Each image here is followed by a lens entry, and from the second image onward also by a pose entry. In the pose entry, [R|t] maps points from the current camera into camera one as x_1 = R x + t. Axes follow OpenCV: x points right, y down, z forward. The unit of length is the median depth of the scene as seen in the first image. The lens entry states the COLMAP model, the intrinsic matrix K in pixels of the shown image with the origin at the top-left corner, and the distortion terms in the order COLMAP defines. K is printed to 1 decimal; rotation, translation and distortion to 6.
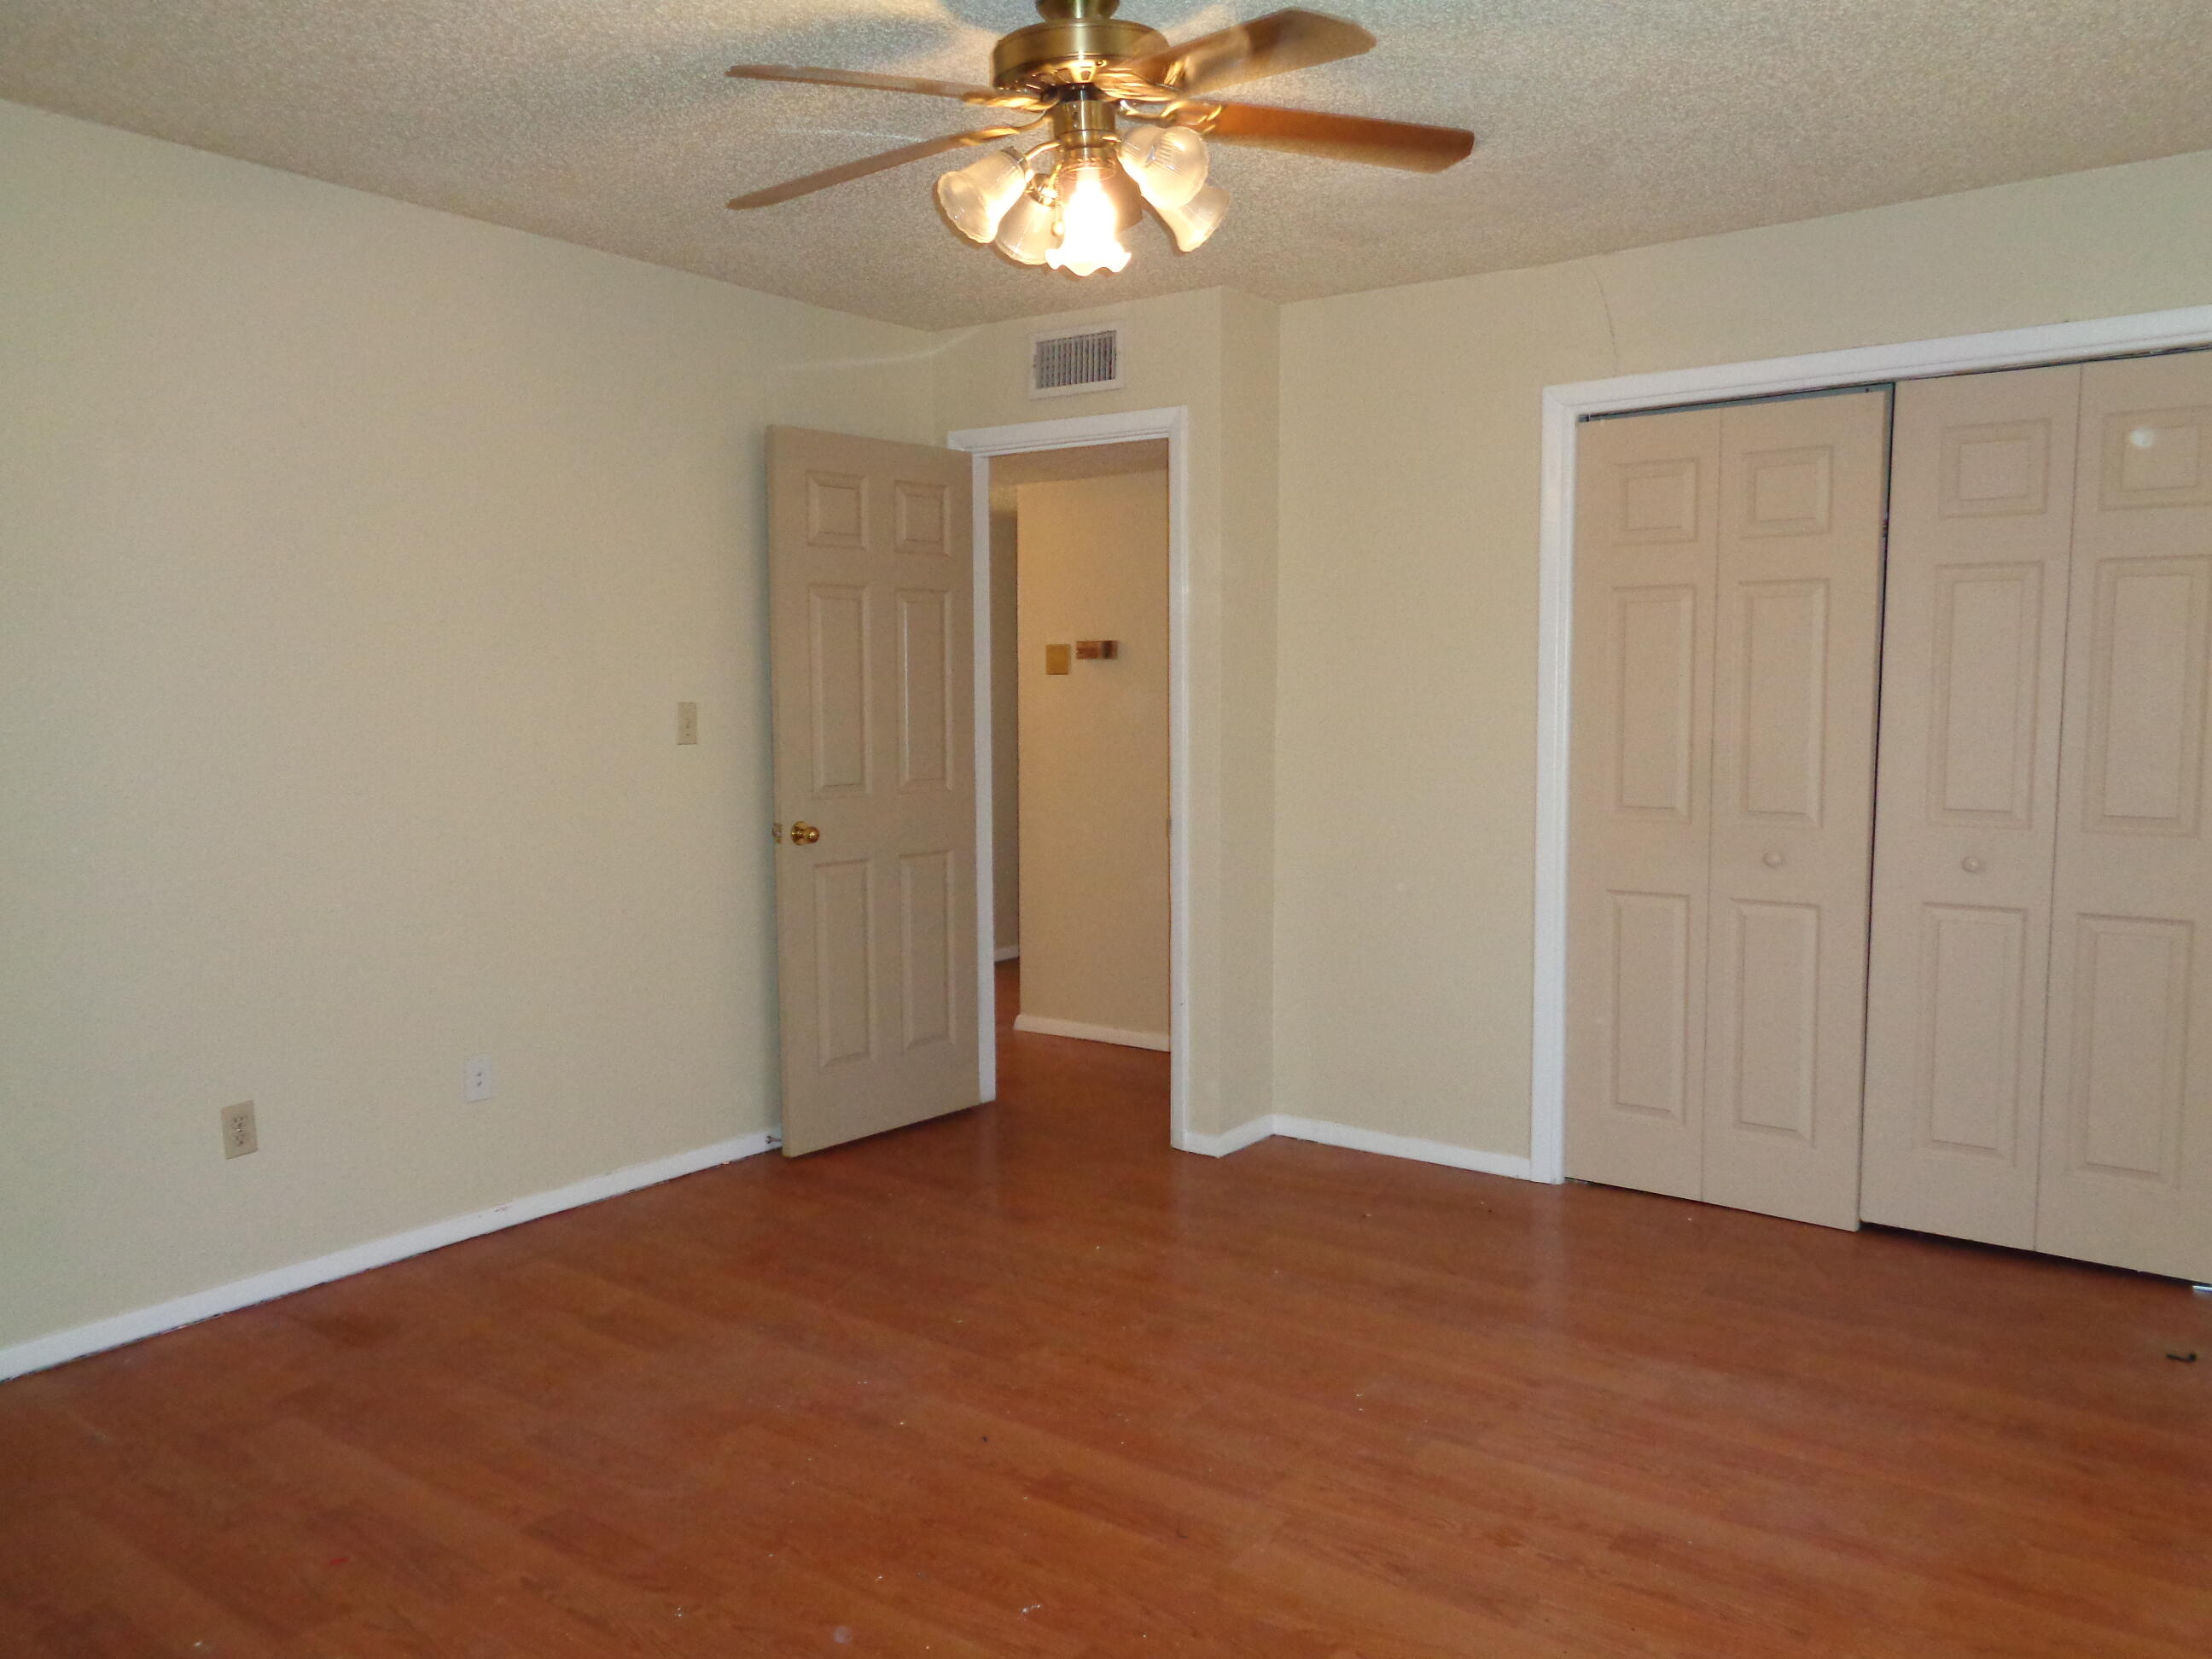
lens RADIAL K [[1599.6, 0, 1117.7], [0, 1599.6, 825.5], [0, 0, 1]] dist [-0.028764, 0.002622]
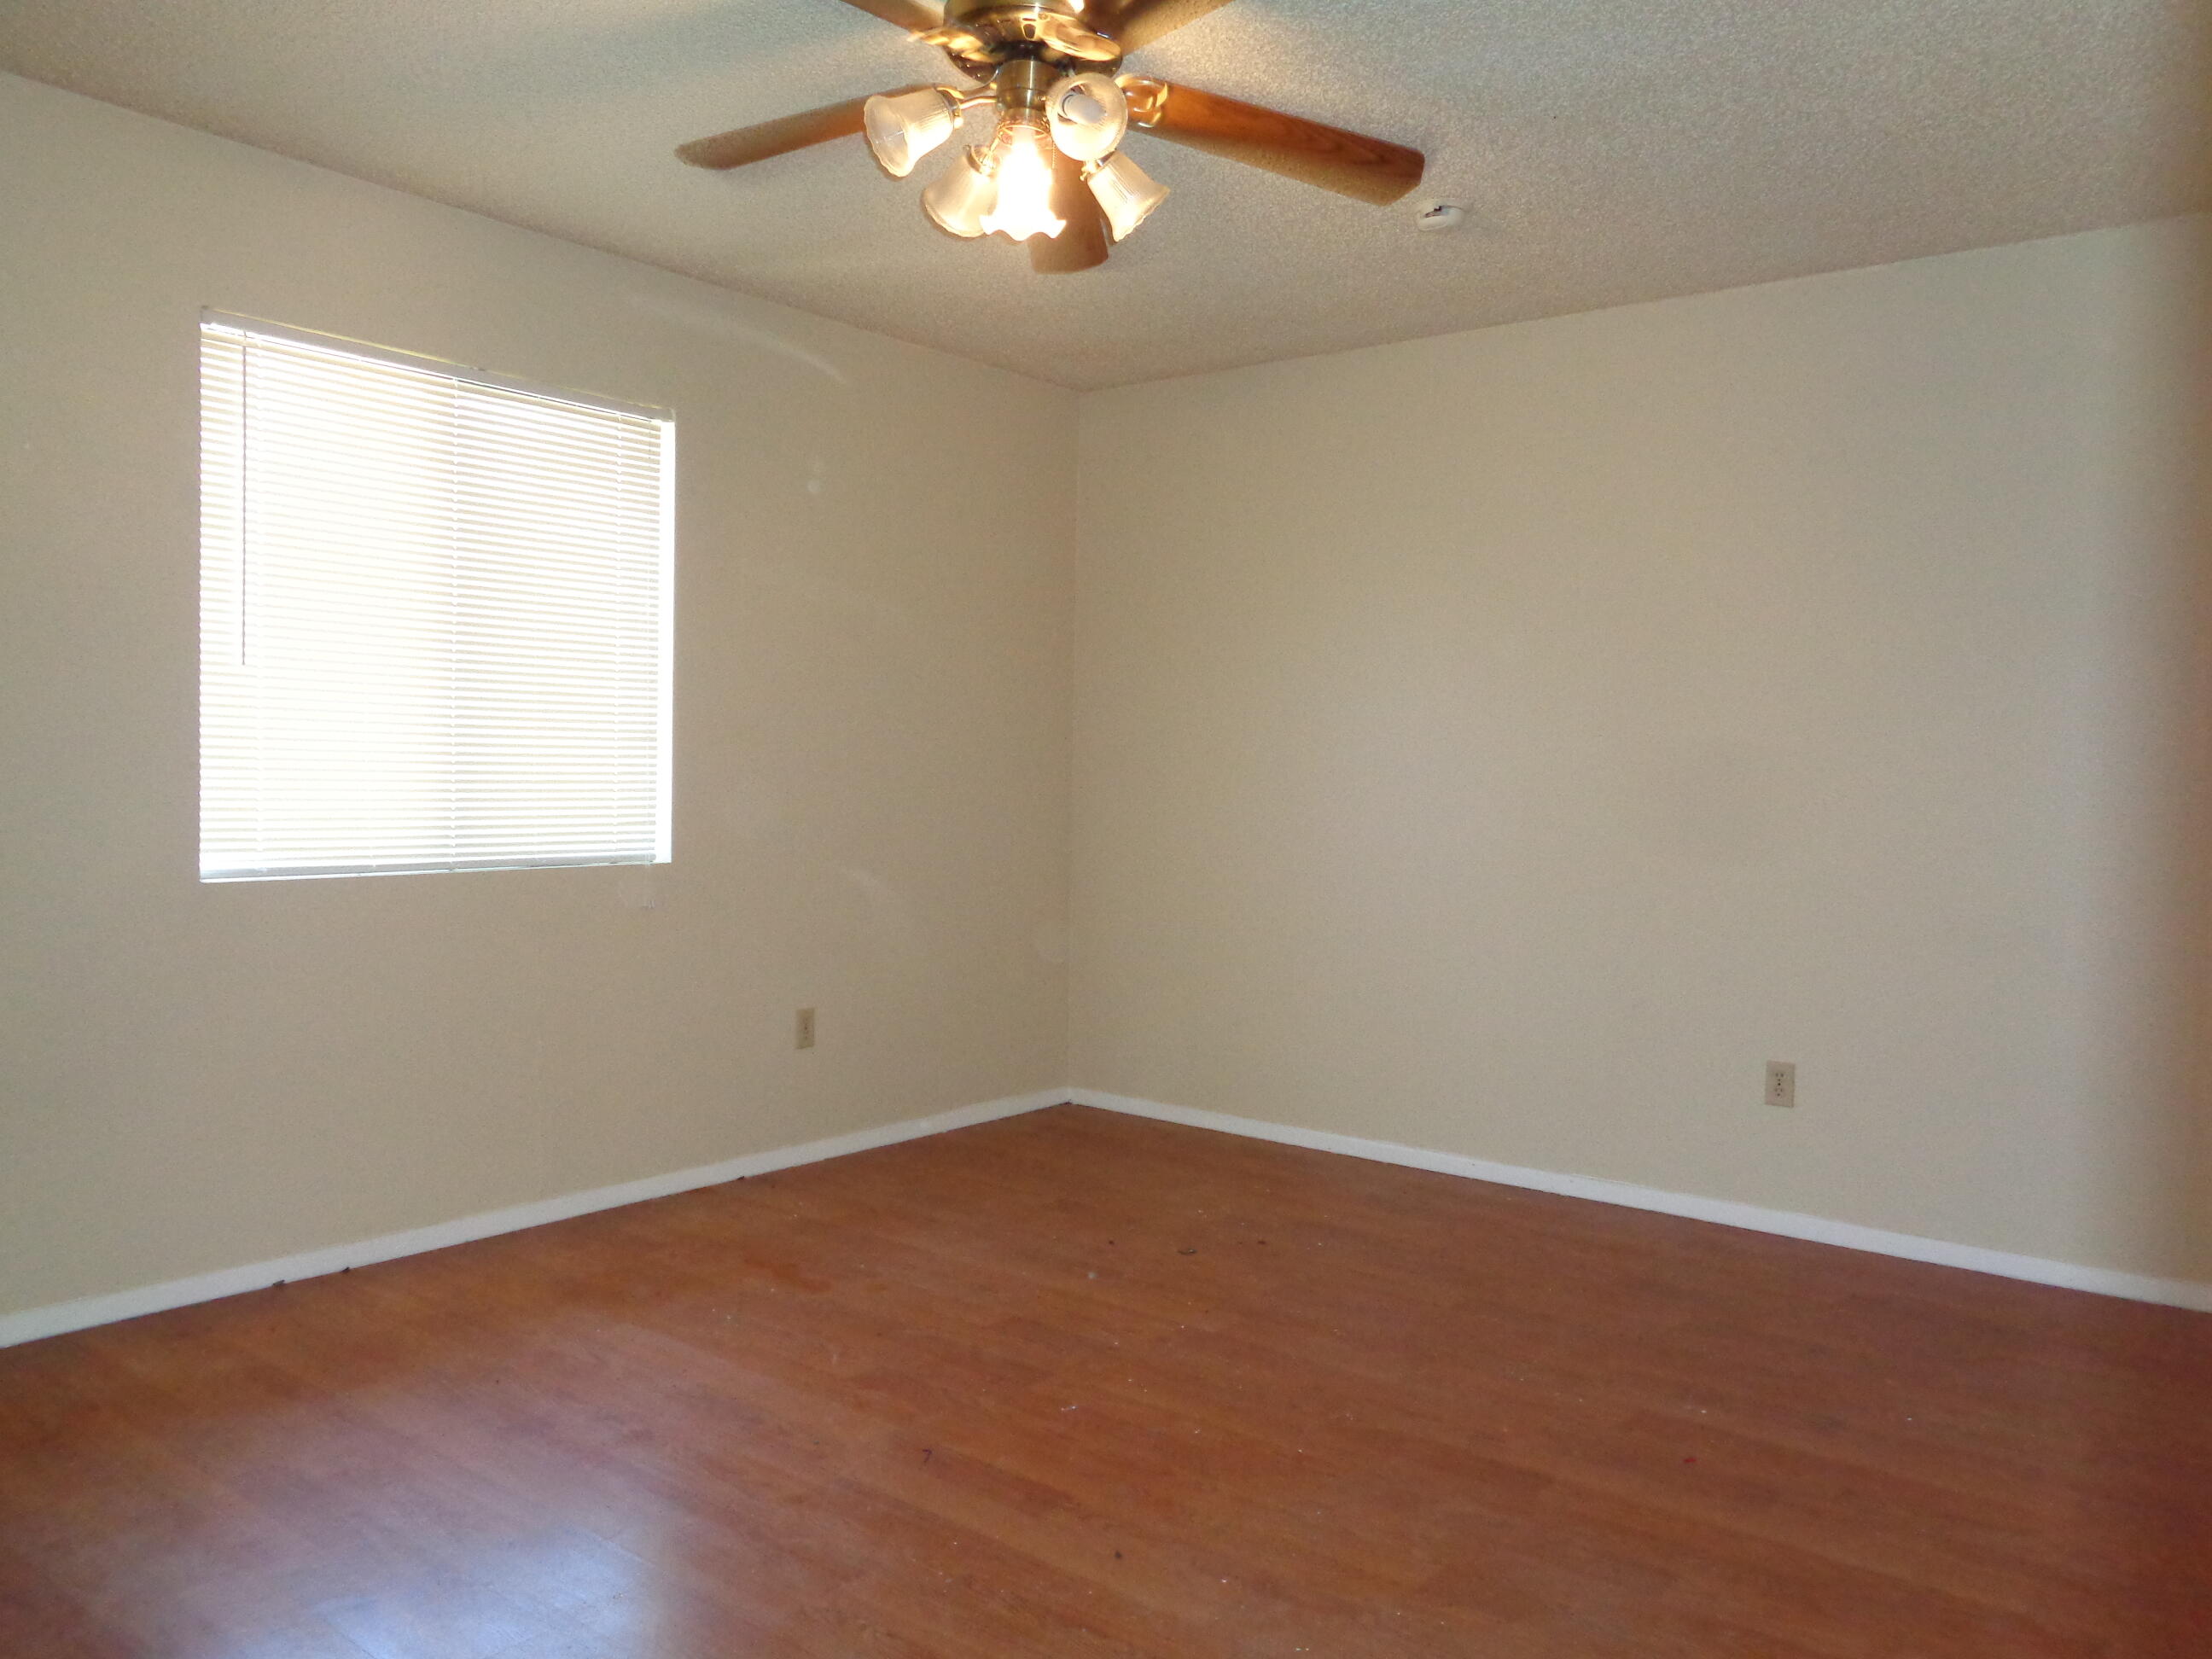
lens RADIAL K [[1599.6, 0, 1117.7], [0, 1599.6, 825.5], [0, 0, 1]] dist [-0.028764, 0.002622]
pose [[-0.999262, -0.014177, 0.035700, -0.120313], [-0.009369, 0.991286, 0.131390, -0.116622], [-0.037252, 0.130959, -0.990688, 1.990174]]
